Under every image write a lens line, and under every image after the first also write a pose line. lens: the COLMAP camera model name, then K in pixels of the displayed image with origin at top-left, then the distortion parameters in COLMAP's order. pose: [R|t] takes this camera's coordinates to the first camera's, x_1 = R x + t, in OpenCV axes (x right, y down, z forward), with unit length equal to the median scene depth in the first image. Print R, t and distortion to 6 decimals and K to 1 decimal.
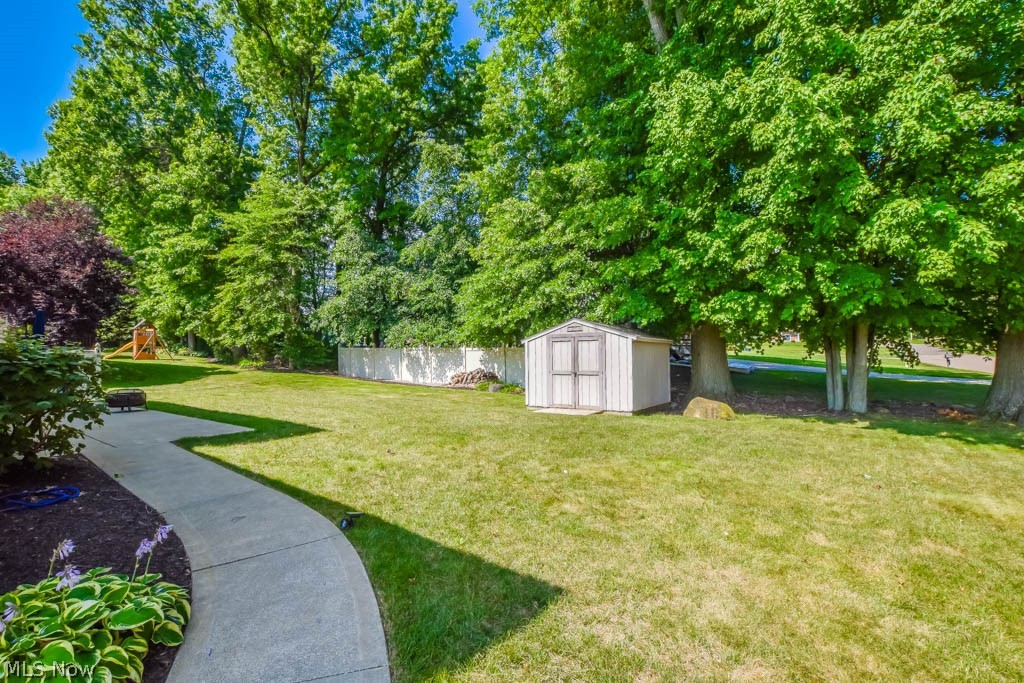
lens RADIAL K [[455.3, 0, 515.5], [0, 455.3, 338.2], [0, 0, 1]] dist [-0.023265, 0.003278]
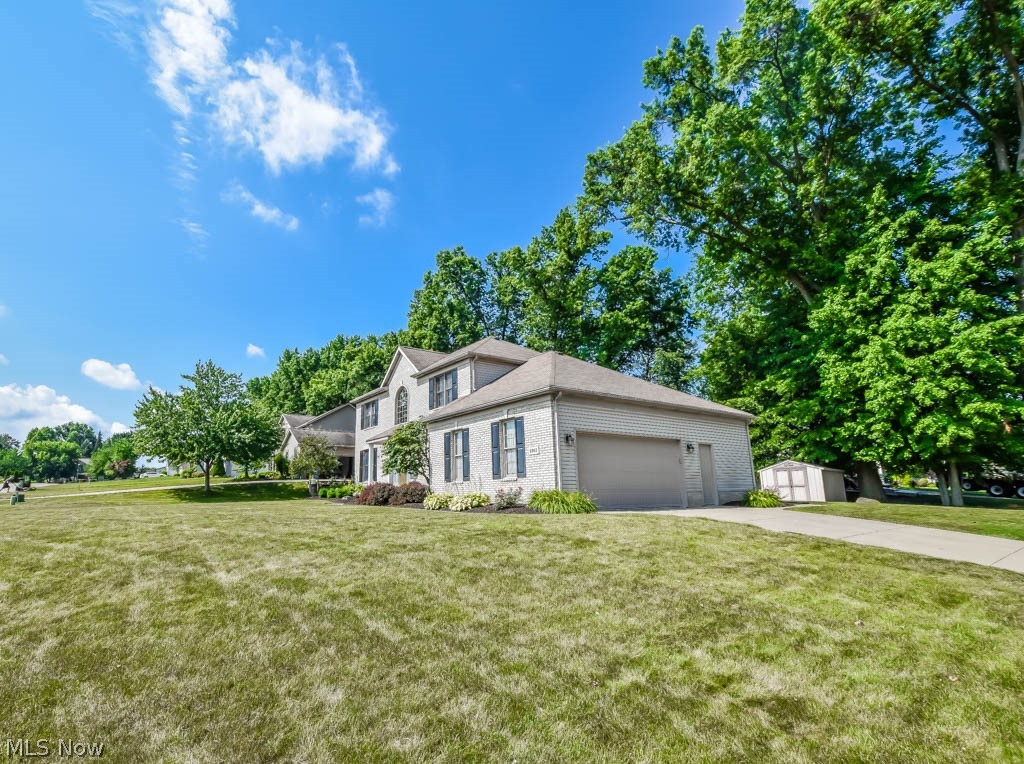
lens RADIAL K [[460.5, 0, 510.1], [0, 460.5, 390.2], [0, 0, 1]] dist [-0.001570, -0.000159]
pose [[0.955294, -0.049123, -0.291547, -0.515613], [-0.008479, 0.981143, -0.193098, 0.071193], [0.295535, 0.186938, 0.936864, -1.601584]]
